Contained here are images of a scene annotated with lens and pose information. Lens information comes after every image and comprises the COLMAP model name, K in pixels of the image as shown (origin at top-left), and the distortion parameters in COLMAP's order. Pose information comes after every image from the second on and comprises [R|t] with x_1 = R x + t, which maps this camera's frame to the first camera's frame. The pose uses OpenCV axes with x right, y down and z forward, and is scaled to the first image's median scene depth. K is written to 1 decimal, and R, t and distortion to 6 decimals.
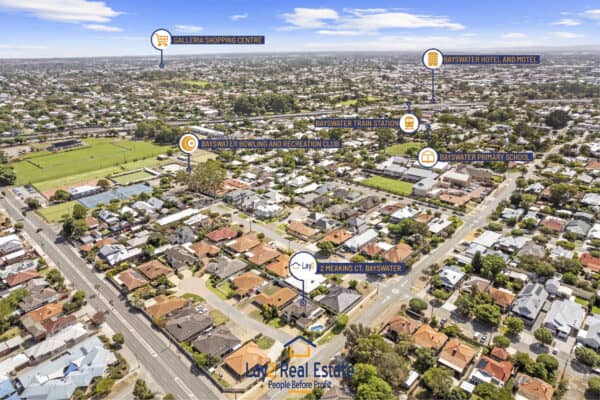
lens RADIAL K [[399.9, 0, 300.0], [0, 399.9, 200.0], [0, 0, 1]] dist [0.006490, 0.002138]
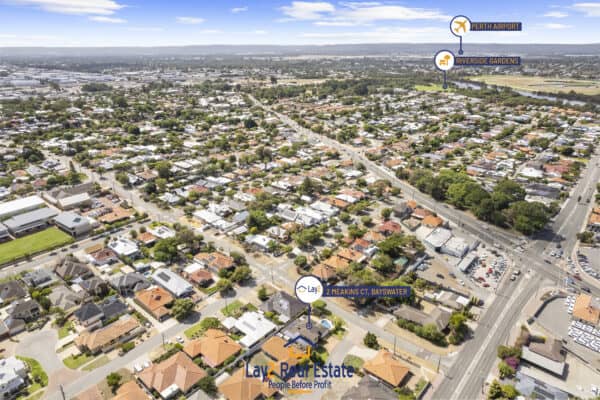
lens RADIAL K [[393.8, 0, 301.2], [0, 393.8, 212.5], [0, 0, 1]] dist [-0.005374, -0.000084]
pose [[-0.064963, -0.382979, 0.921470, -0.502409], [0.371142, 0.847903, 0.378569, -0.206761], [-0.926301, 0.366589, 0.087058, 0.584002]]
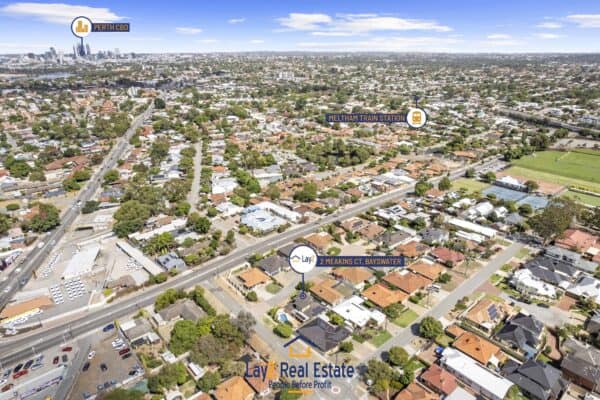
lens RADIAL K [[448.4, 0, 300.0], [0, 448.4, 200.0], [0, 0, 1]] dist [0.000367, 0.000832]
pose [[-0.084255, 0.370830, -0.924871, 0.677823], [-0.375499, 0.847929, 0.374187, -0.256274], [0.922985, 0.378815, 0.067804, 0.566488]]
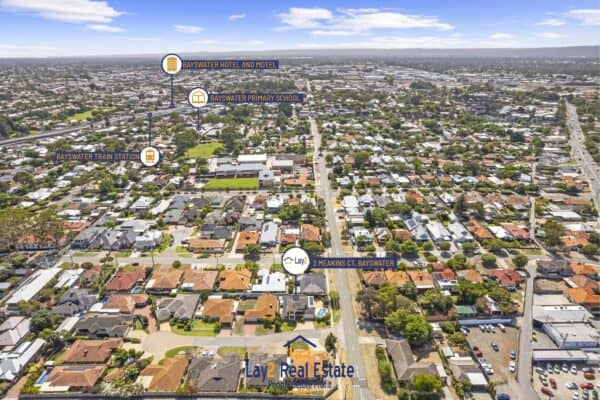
lens RADIAL K [[393.8, 0, 301.2], [0, 393.8, 212.5], [0, 0, 1]] dist [-0.005374, -0.000084]
pose [[0.713123, -0.262315, 0.650112, -0.406064], [0.252495, 0.961224, 0.110878, -0.042505], [-0.653989, 0.085080, 0.751705, 0.155319]]
